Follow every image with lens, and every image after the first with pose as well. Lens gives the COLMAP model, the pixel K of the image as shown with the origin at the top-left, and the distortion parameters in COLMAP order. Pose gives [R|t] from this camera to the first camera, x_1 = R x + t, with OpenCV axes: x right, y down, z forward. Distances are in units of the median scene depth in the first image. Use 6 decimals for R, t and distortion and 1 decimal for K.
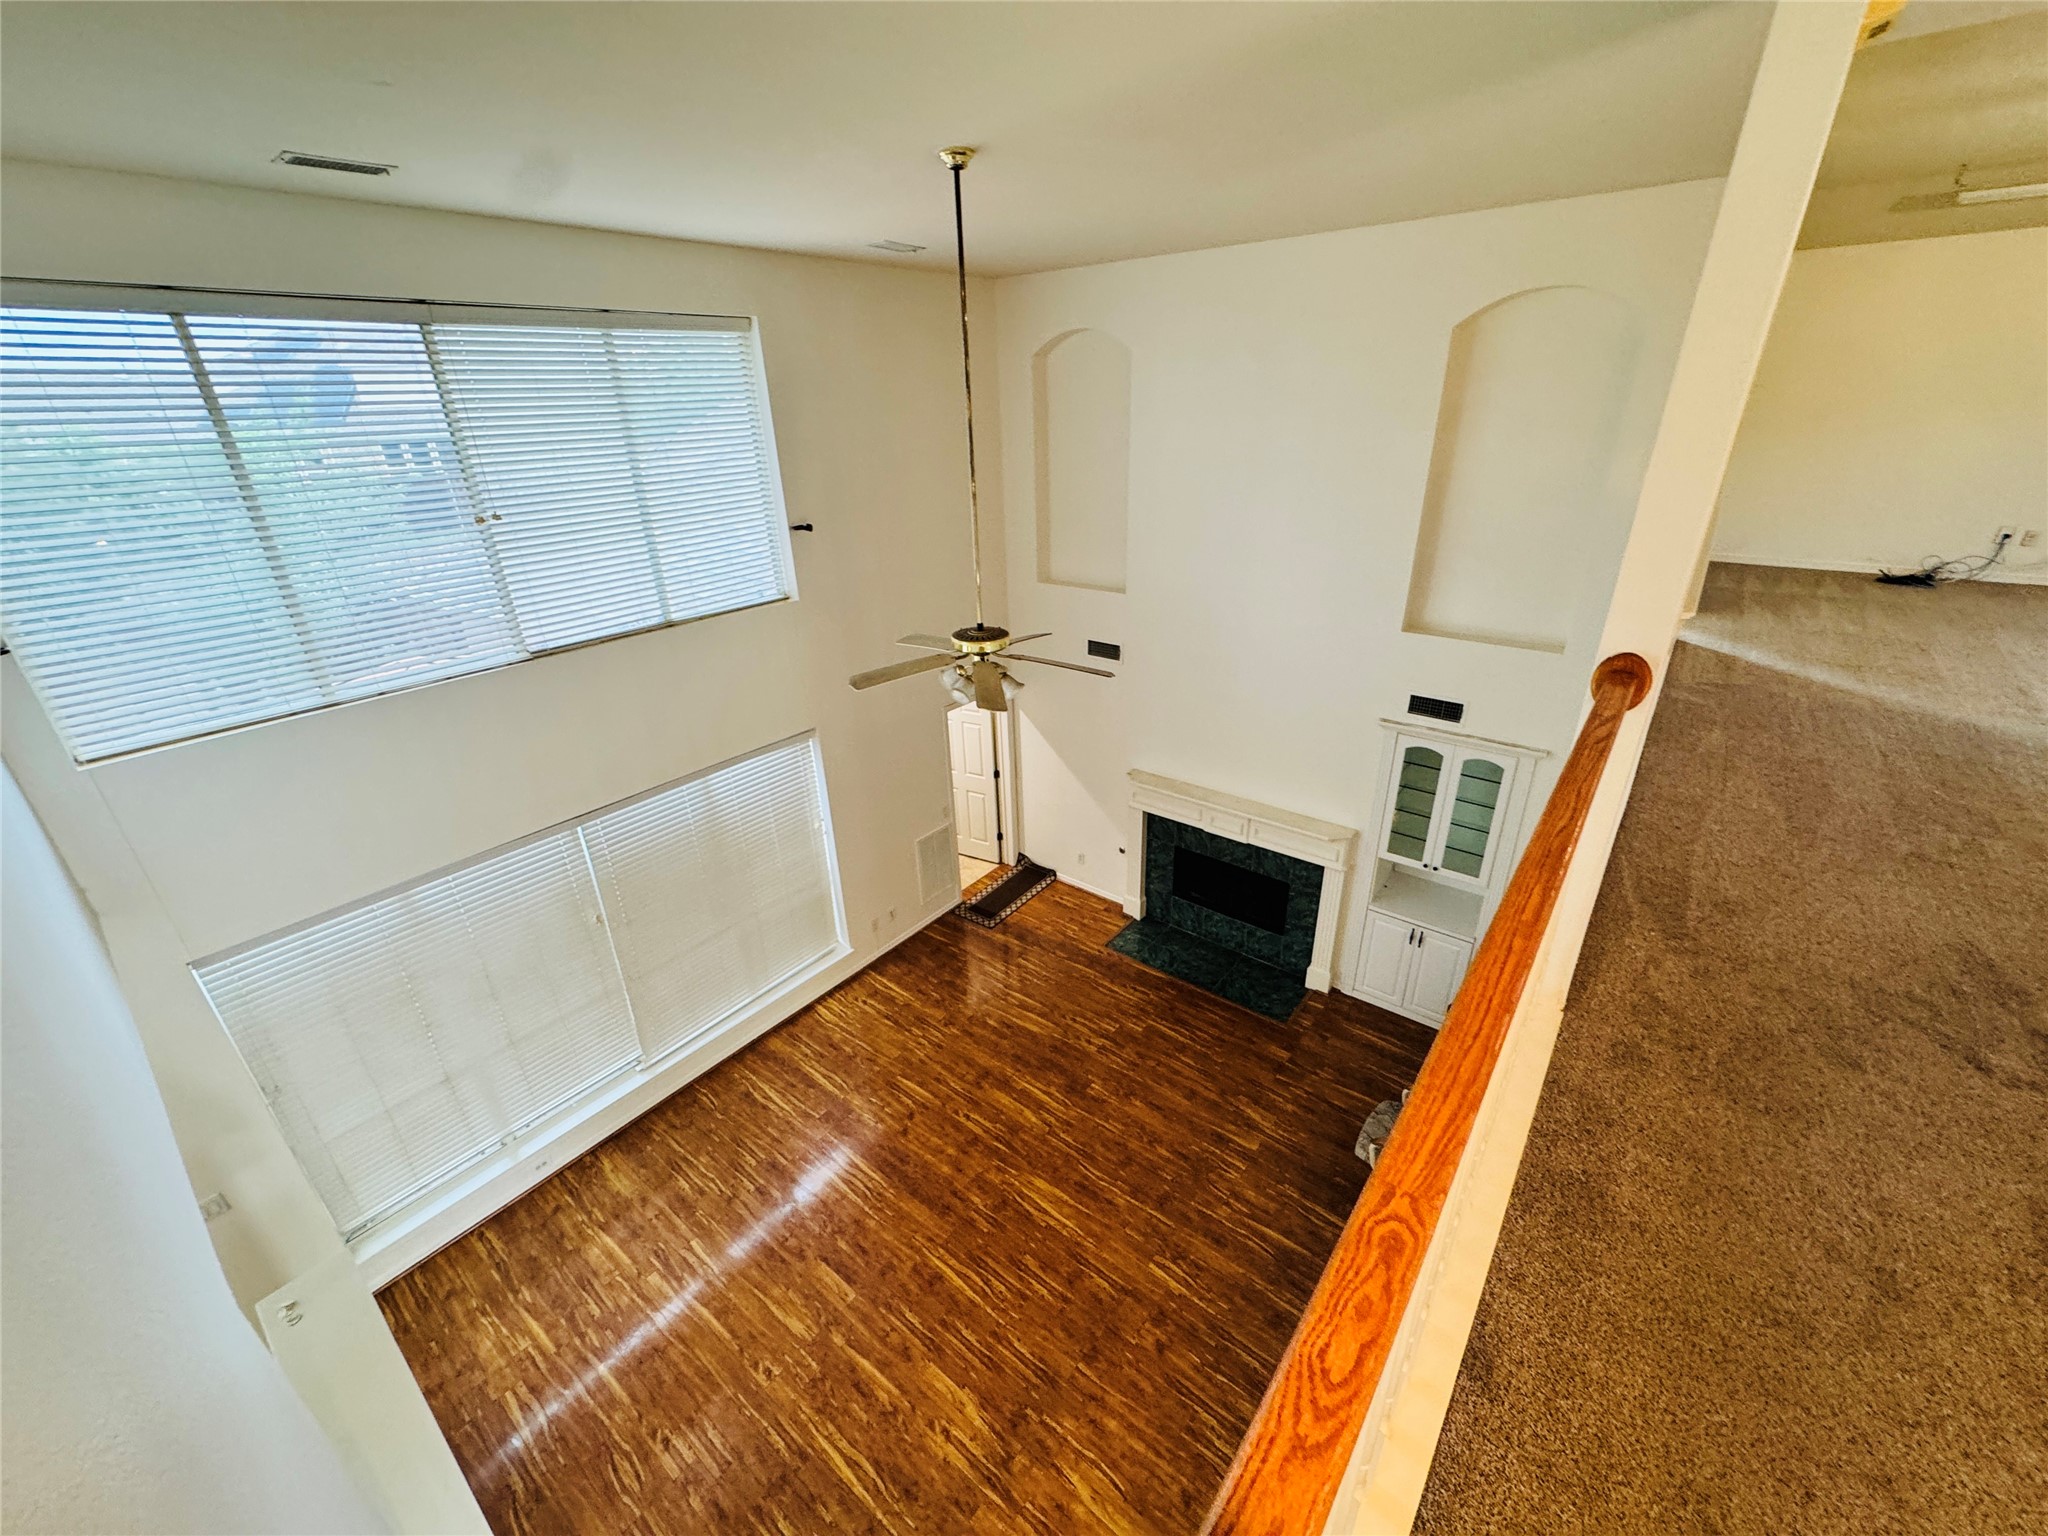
lens RADIAL K [[813.4, 0, 1025.3], [0, 813.4, 770.7], [0, 0, 1]] dist [-0.005306, 0.000502]
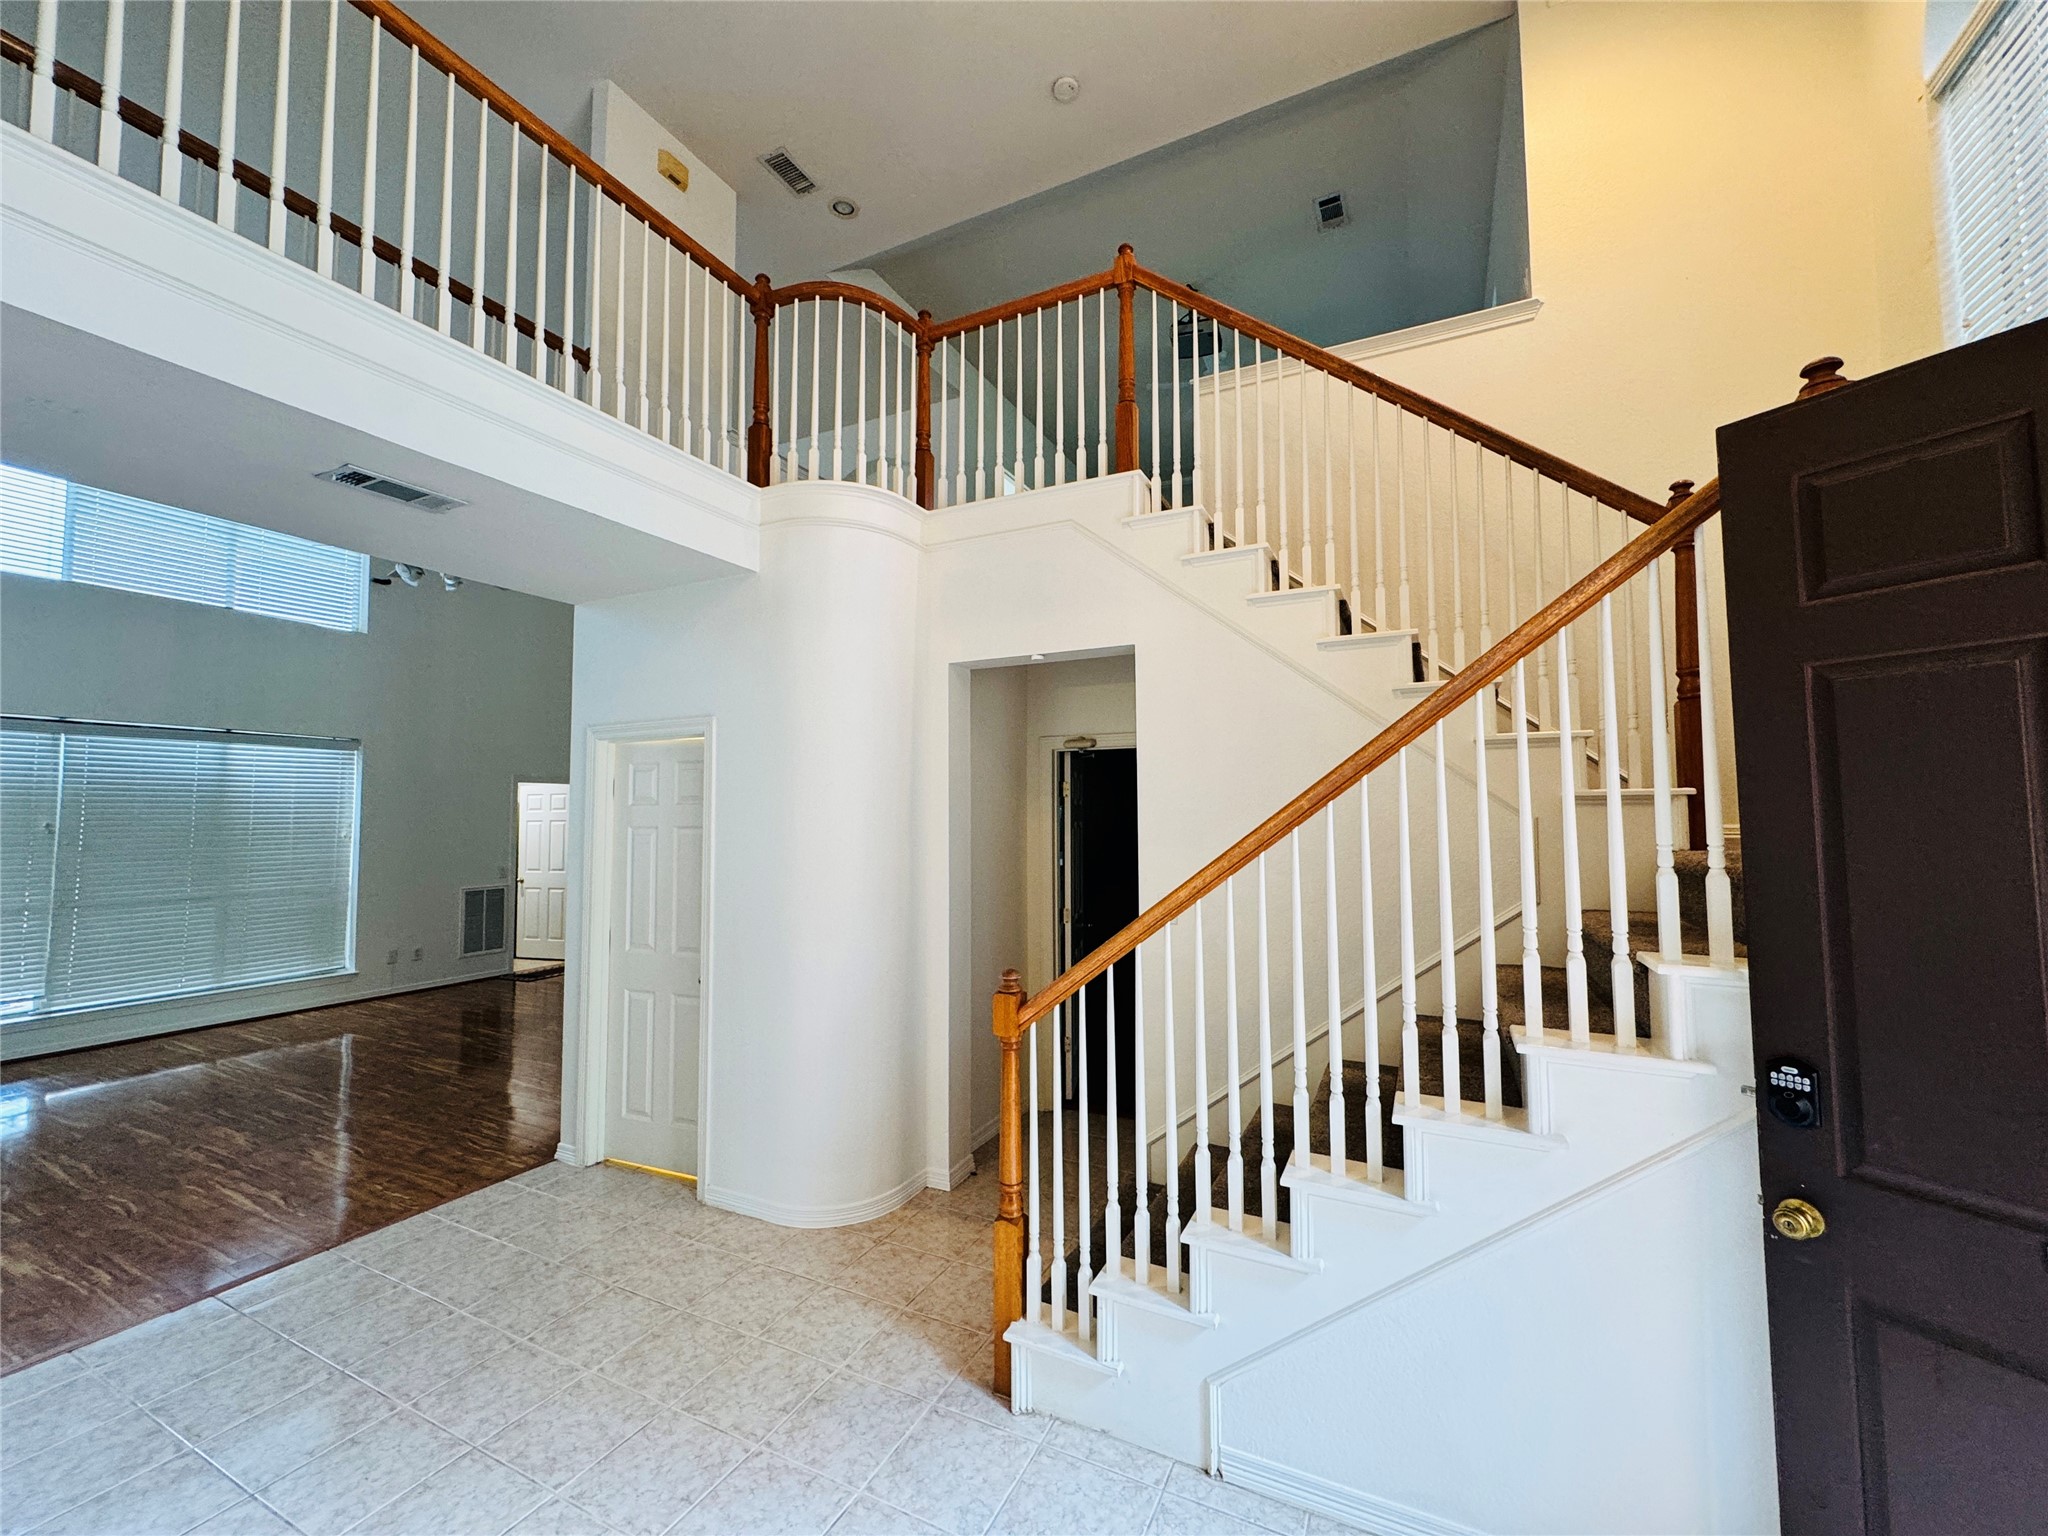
lens RADIAL K [[813.4, 0, 1025.0], [0, 813.4, 768.9], [0, 0, 1]] dist [-0.005306, 0.000502]
pose [[0.975992, 0.036239, 0.214772, 0.532741], [0.068098, 0.885858, -0.458932, 0.727896], [-0.206889, 0.462539, 0.862122, -0.243981]]
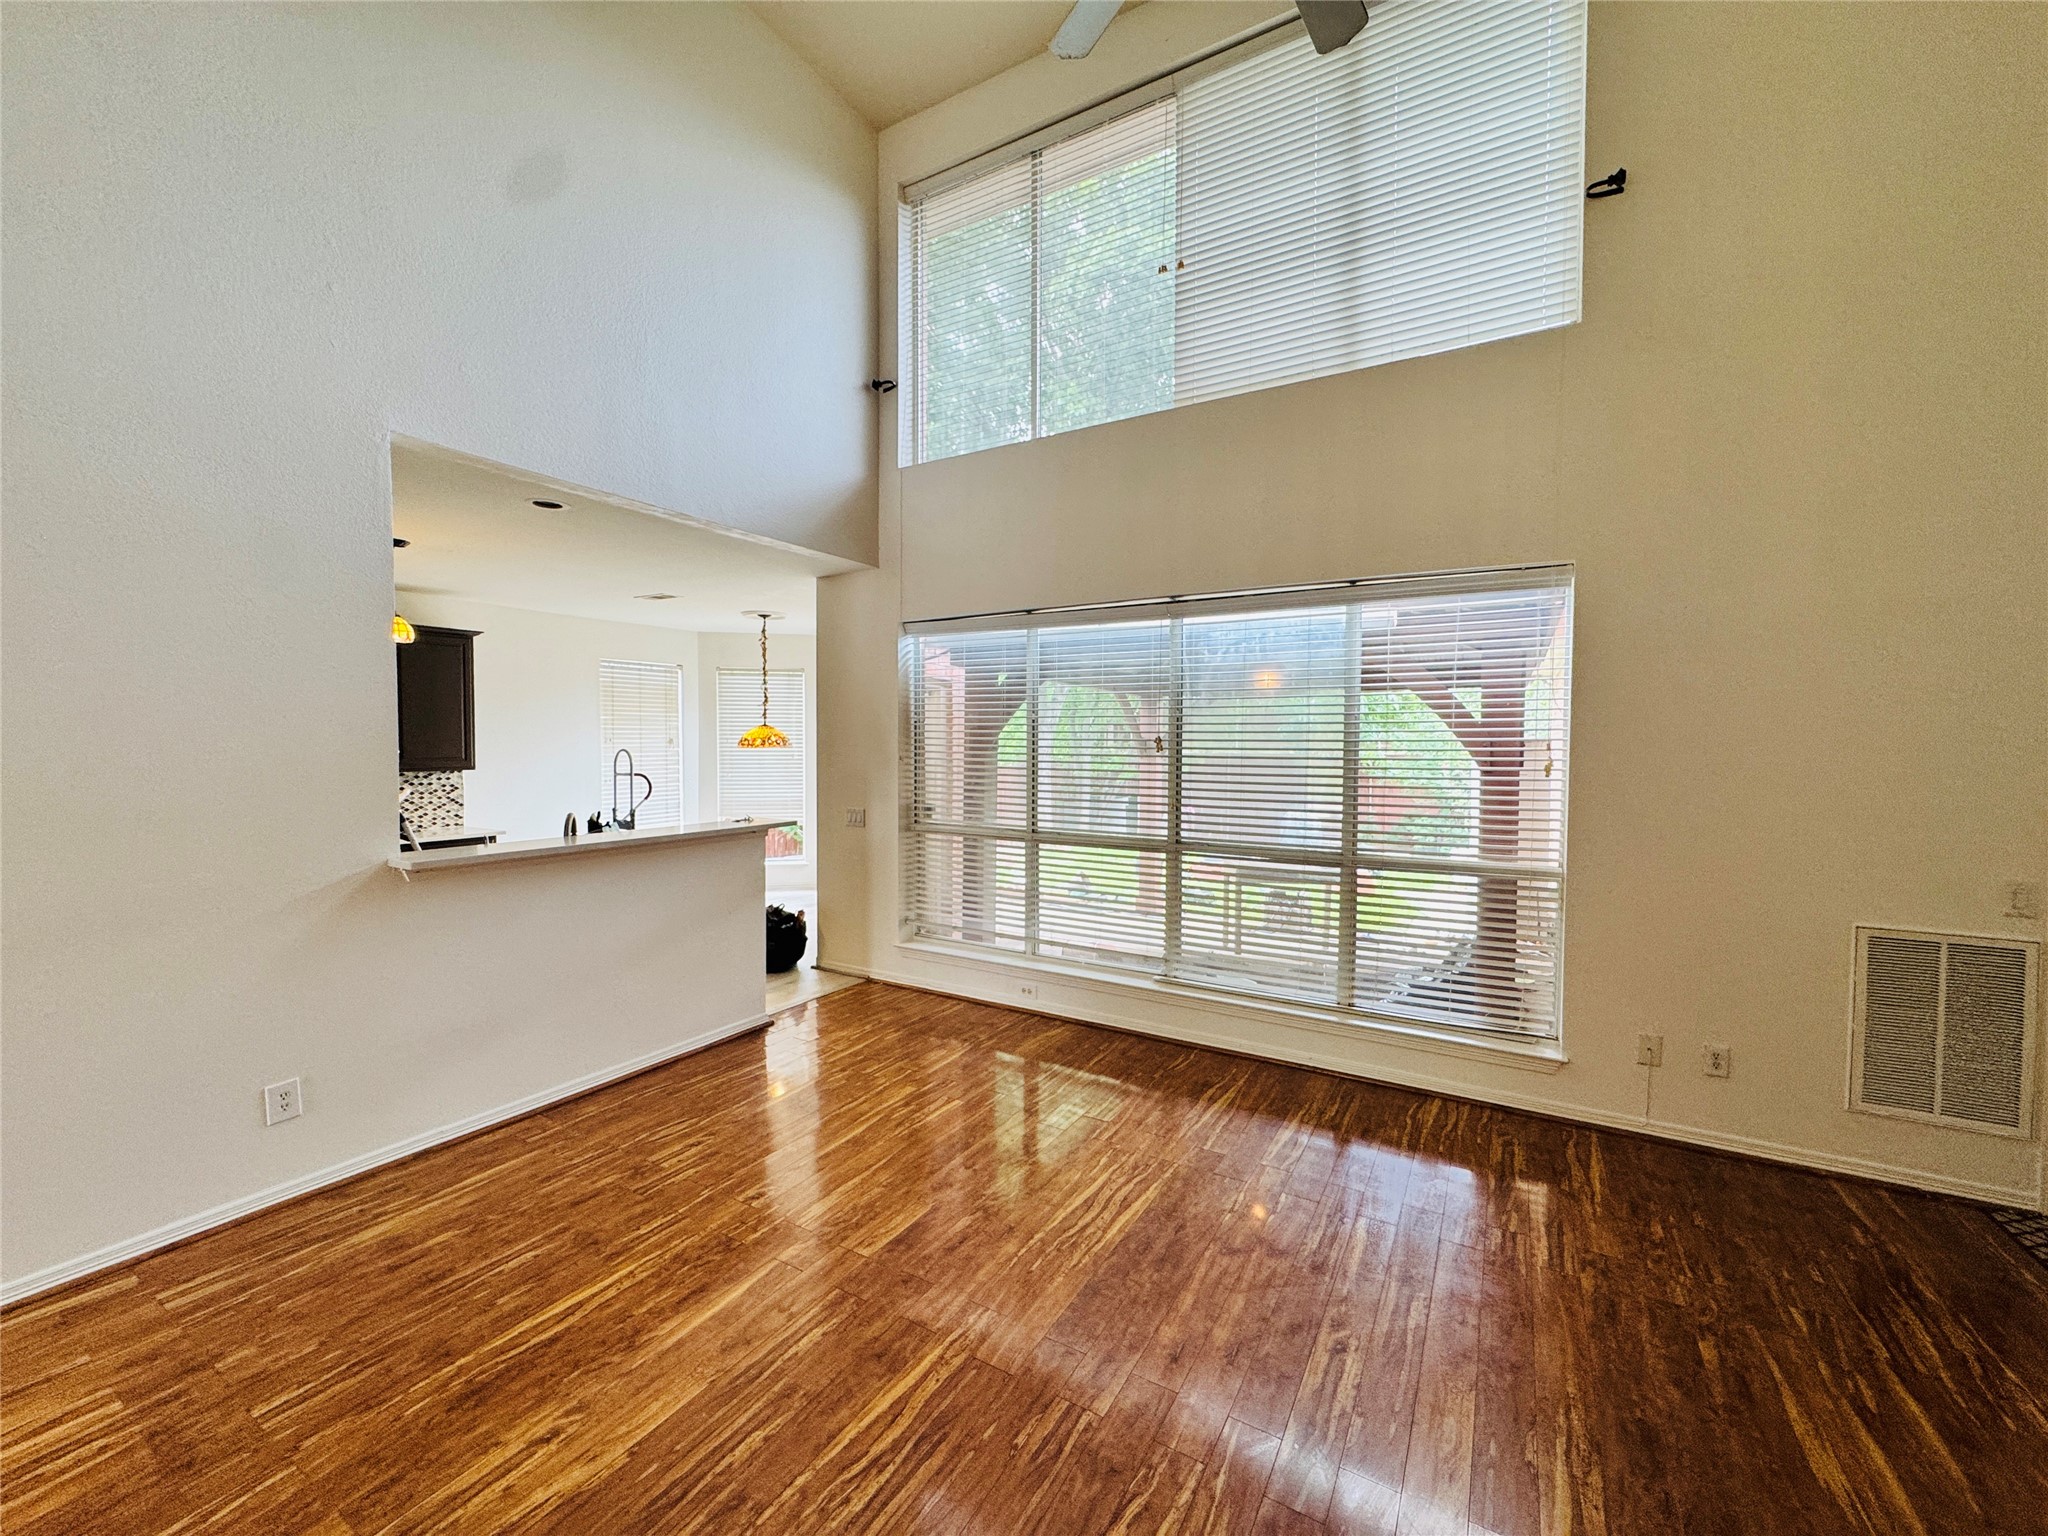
lens RADIAL K [[813.4, 0, 1021.2], [0, 813.4, 771.7], [0, 0, 1]] dist [-0.005306, 0.000502]
pose [[0.132984, 0.066089, -0.988912, 0.291907], [-0.416775, 0.908997, 0.004702, 0.276015], [0.899229, 0.411529, 0.148427, 0.795166]]
